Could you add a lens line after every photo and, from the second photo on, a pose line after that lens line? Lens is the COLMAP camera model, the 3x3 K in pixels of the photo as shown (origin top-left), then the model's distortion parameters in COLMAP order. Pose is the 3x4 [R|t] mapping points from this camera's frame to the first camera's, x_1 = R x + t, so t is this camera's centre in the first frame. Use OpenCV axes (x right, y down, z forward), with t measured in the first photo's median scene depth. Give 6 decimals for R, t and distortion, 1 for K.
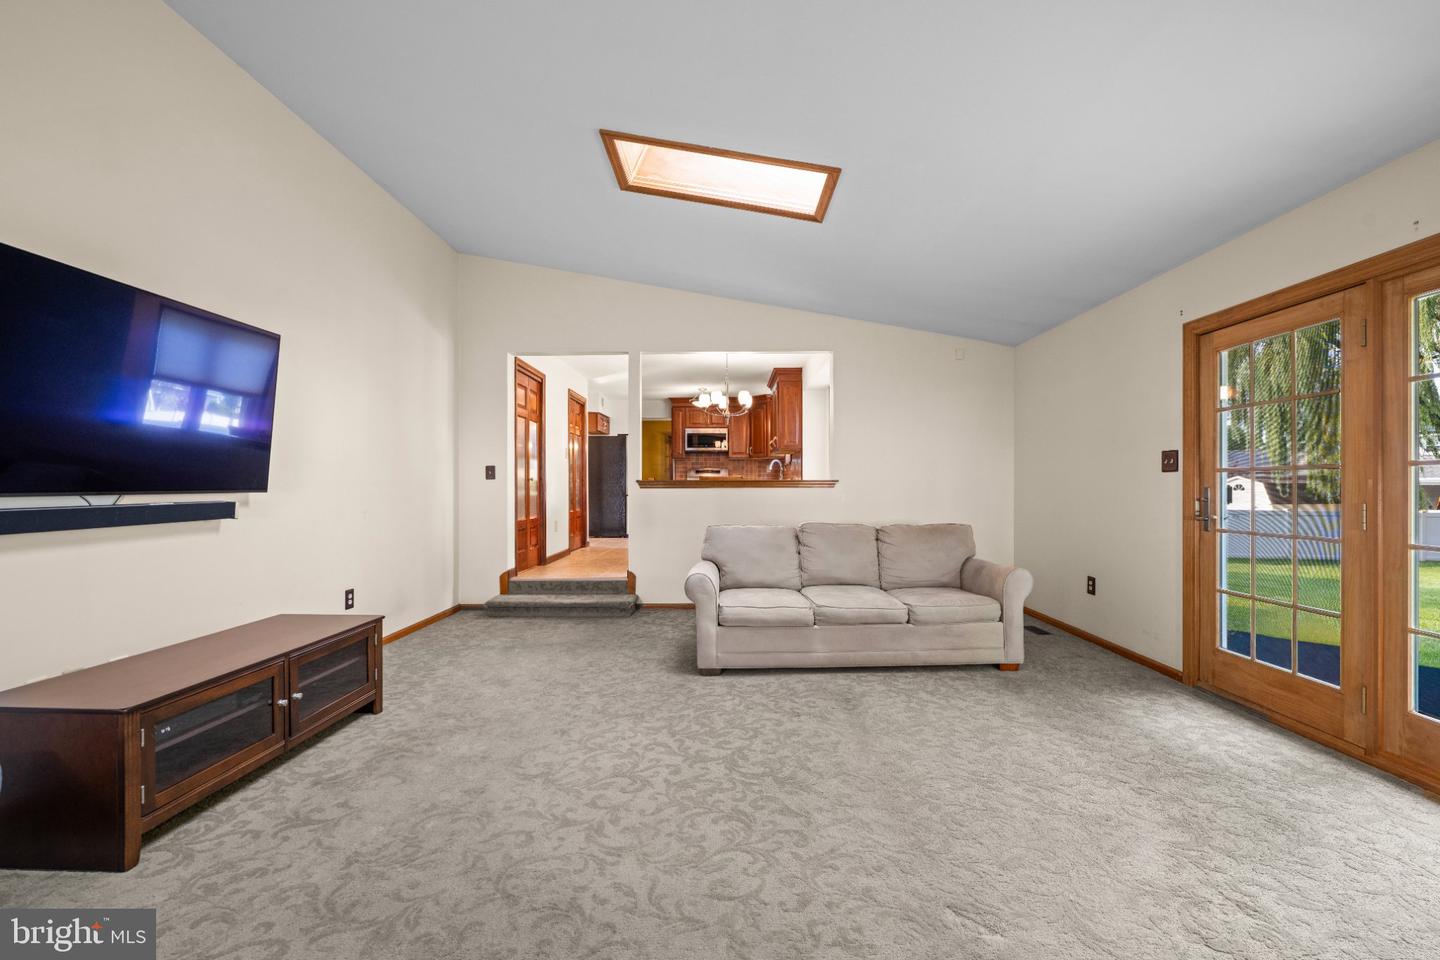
lens RADIAL K [[564.7, 0, 720.0], [0, 564.7, 480.0], [0, 0, 1]] dist [-0.001506, -0.000128]
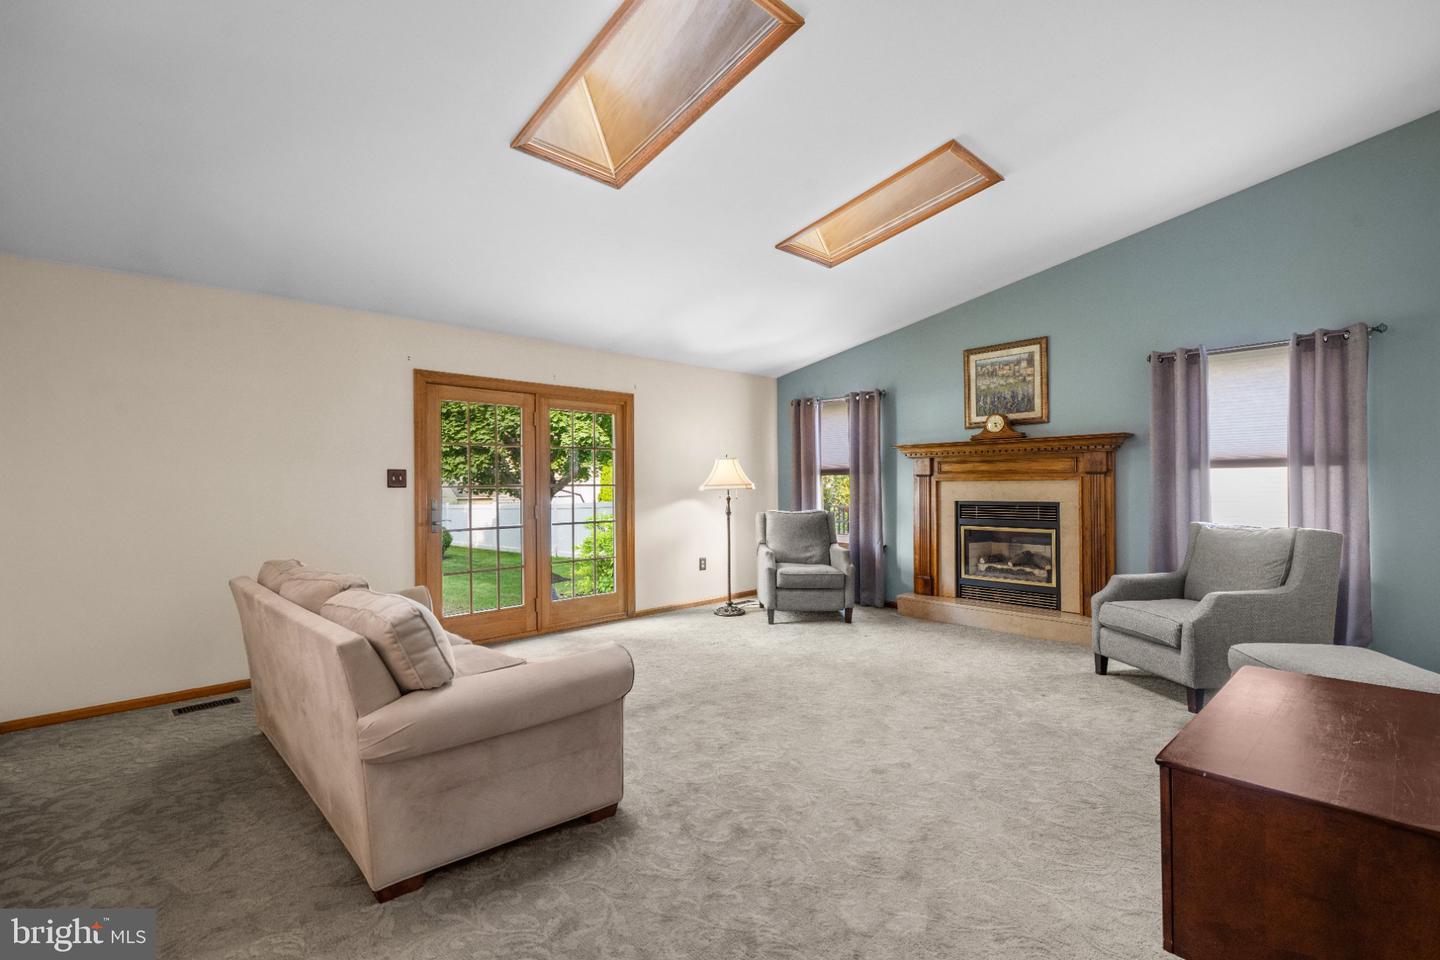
lens RADIAL K [[656.3, 0, 720.0], [0, 656.3, 480.0], [0, 0, 1]] dist [0.000188, 0.000317]
pose [[-0.711606, 0.016904, 0.702376, -0.742054], [0.008436, 0.999844, -0.015516, -0.003264], [-0.702529, -0.005116, -0.711637, 1.719472]]
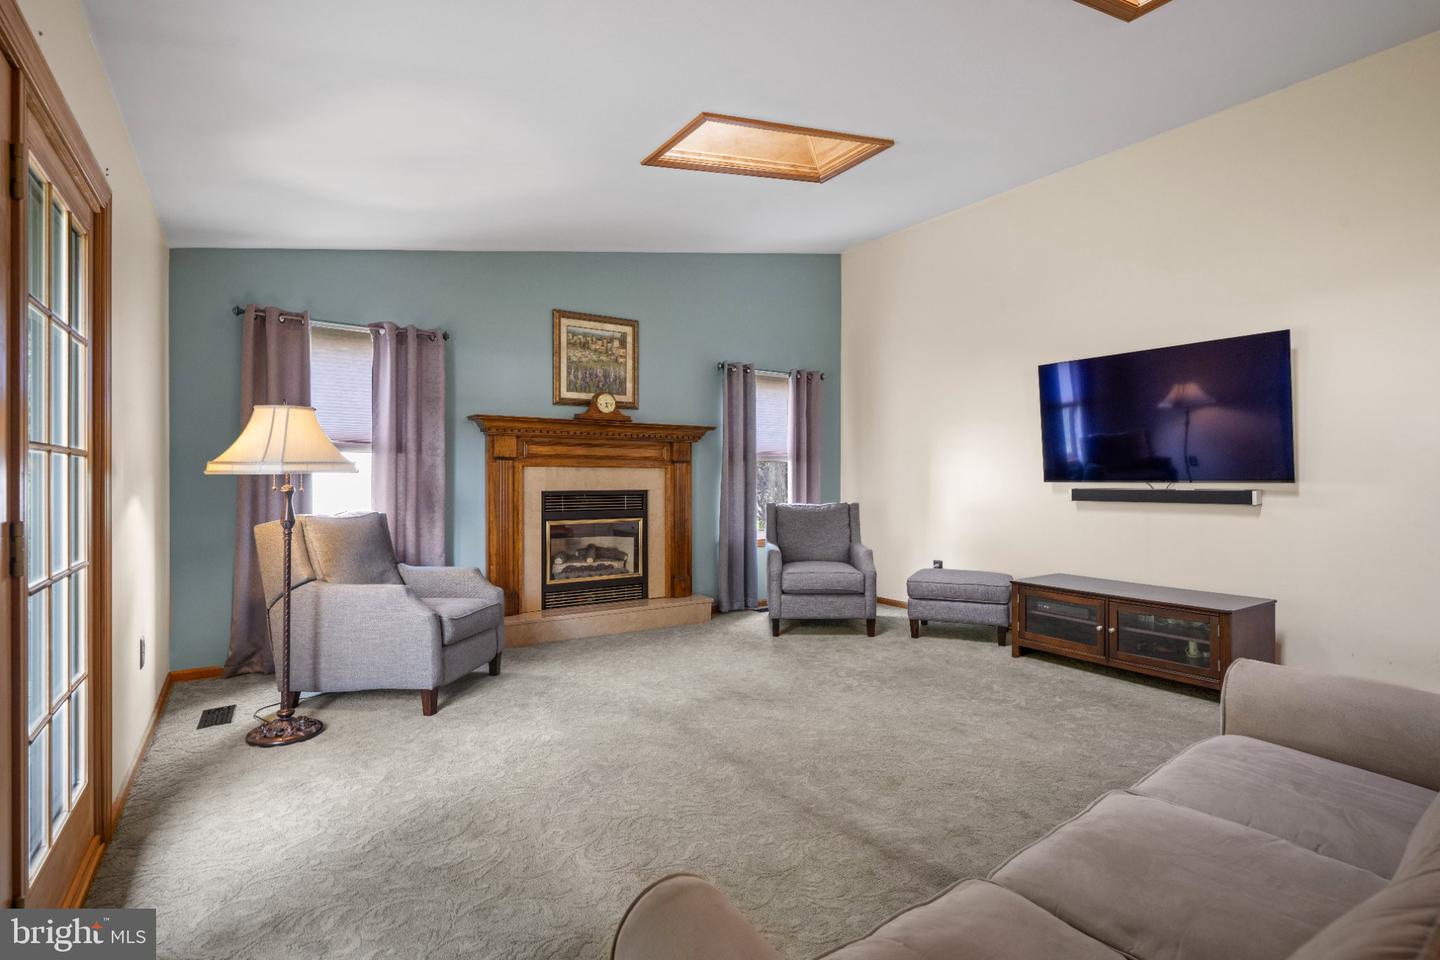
lens RADIAL K [[708.2, 0, 726.3], [0, 708.2, 477.8], [0, 0, 1]] dist [-0.000479, -0.000065]
pose [[-0.798963, 0.004549, -0.601363, 0.836106], [0.005953, 0.999982, -0.000345, 0.005892], [0.601350, -0.003856, -0.798976, 1.469314]]
